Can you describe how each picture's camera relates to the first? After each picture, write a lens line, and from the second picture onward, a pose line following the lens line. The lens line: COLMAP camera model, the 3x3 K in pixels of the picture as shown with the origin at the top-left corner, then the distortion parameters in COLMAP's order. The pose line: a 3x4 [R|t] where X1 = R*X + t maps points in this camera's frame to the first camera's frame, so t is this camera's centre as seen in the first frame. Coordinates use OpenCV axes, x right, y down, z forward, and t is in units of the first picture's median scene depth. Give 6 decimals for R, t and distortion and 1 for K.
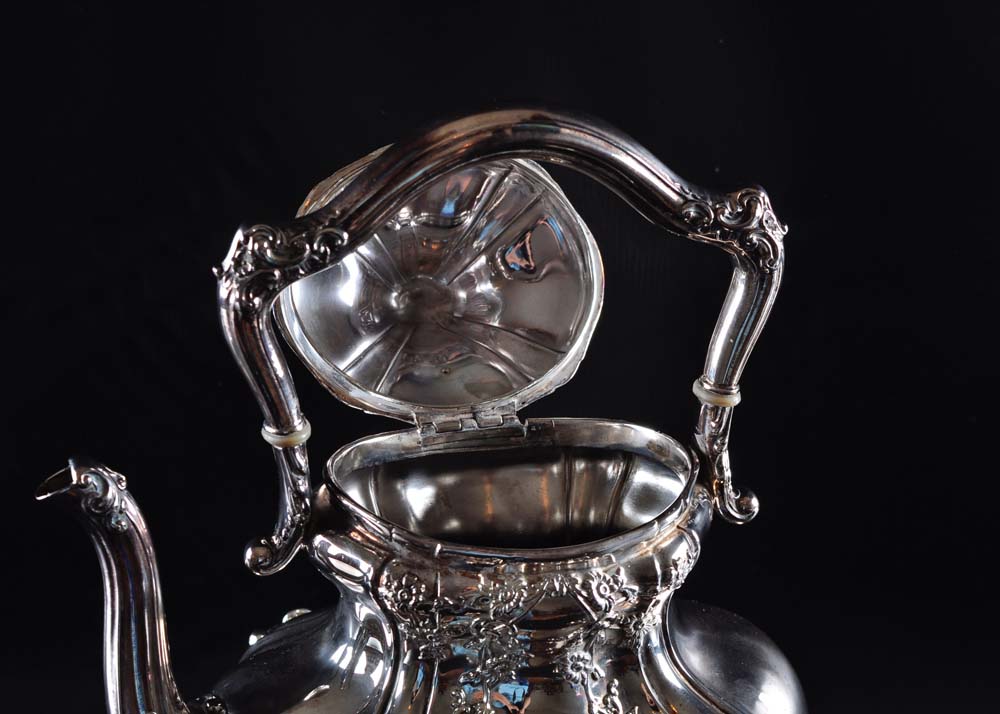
lens RADIAL K [[2370.7, 0, 498.0], [0, 2370.7, 361.5], [0, 0, 1]] dist [0.077858, 0.000000]
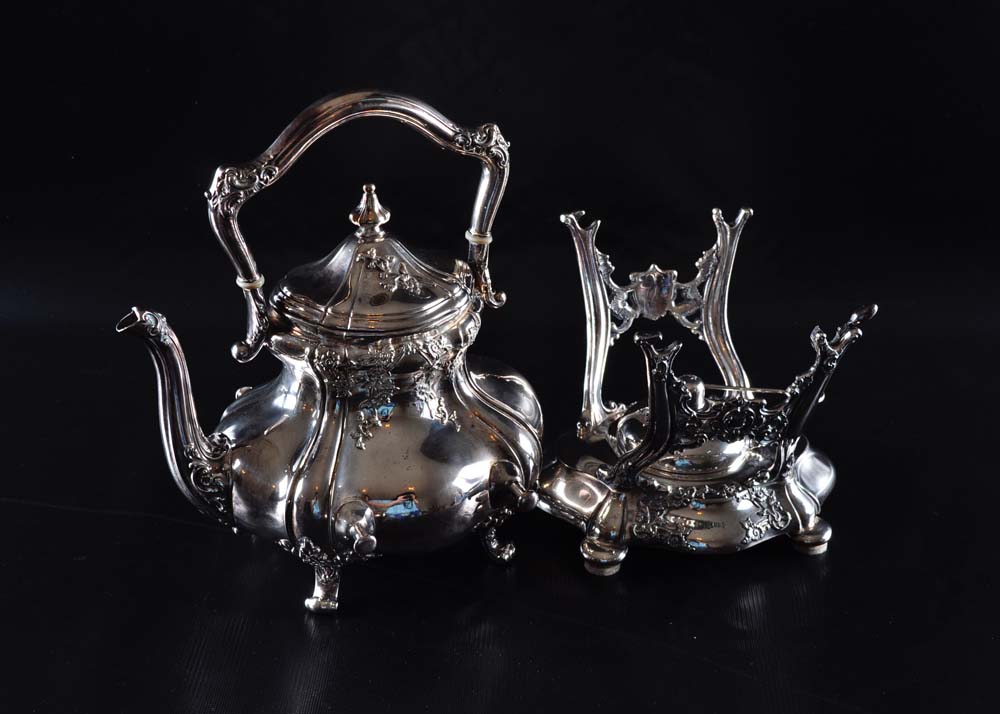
lens RADIAL K [[1717.3, 0, 510.1], [0, 1717.3, 360.6], [0, 0, 1]] dist [0.010229, 0.000000]
pose [[0.979776, -0.108924, 0.167854, -0.122726], [0.097171, 0.992305, 0.076732, 0.008770], [-0.174921, -0.058869, 0.982821, -0.324646]]
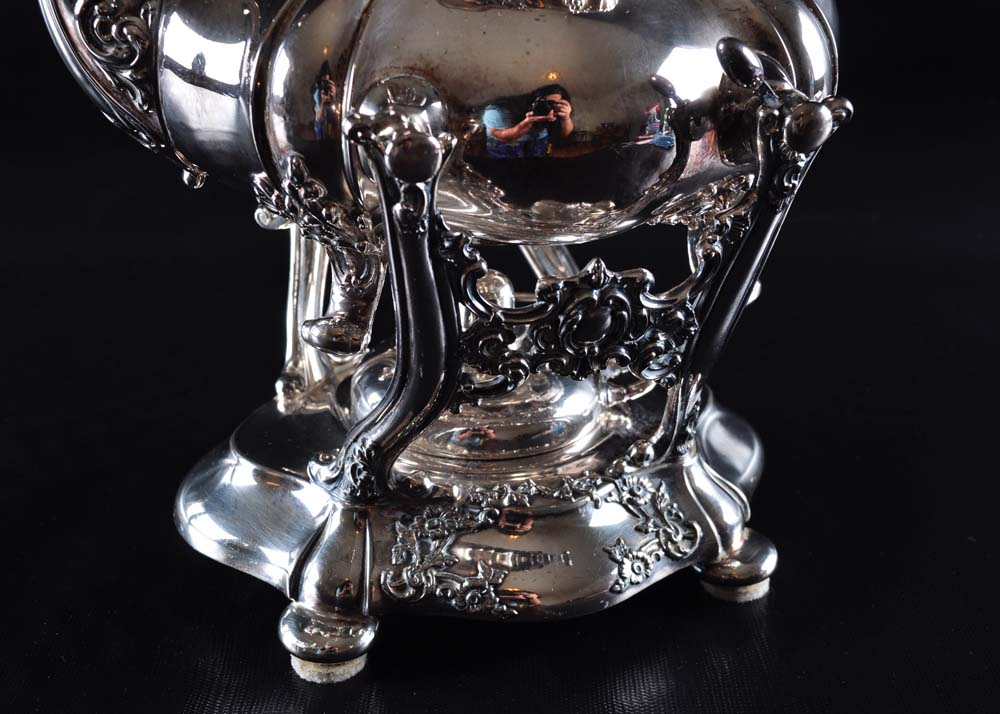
lens RADIAL K [[1460.6, 0, 497.3], [0, 1460.6, 360.1], [0, 0, 1]] dist [0.041772, 0.000000]
pose [[0.946180, -0.159156, 0.281802, 0.092318], [0.153055, 0.987252, 0.043680, 0.161114], [-0.285161, 0.001802, 0.958478, 0.476592]]
